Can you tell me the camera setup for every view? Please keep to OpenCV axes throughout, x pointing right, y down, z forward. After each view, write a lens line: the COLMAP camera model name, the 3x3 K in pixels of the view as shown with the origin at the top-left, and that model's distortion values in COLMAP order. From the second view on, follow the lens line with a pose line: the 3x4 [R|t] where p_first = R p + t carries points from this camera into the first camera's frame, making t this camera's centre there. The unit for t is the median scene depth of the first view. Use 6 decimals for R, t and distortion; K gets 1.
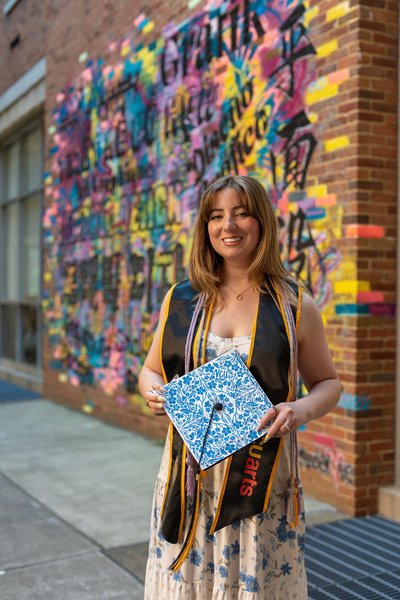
lens RADIAL K [[797.1, 0, 200.0], [0, 797.1, 300.0], [0, 0, 1]] dist [-0.001355, 0.028471]
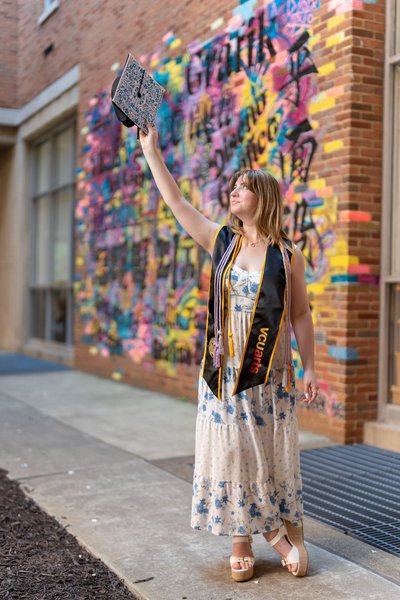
lens RADIAL K [[797.1, 0, 200.0], [0, 797.1, 300.0], [0, 0, 1]] dist [-0.001355, 0.028471]
pose [[0.999910, 0.009524, -0.009418, -0.018077], [-0.009504, 0.999953, 0.002099, 0.035046], [0.009438, -0.002009, 0.999953, -0.197935]]
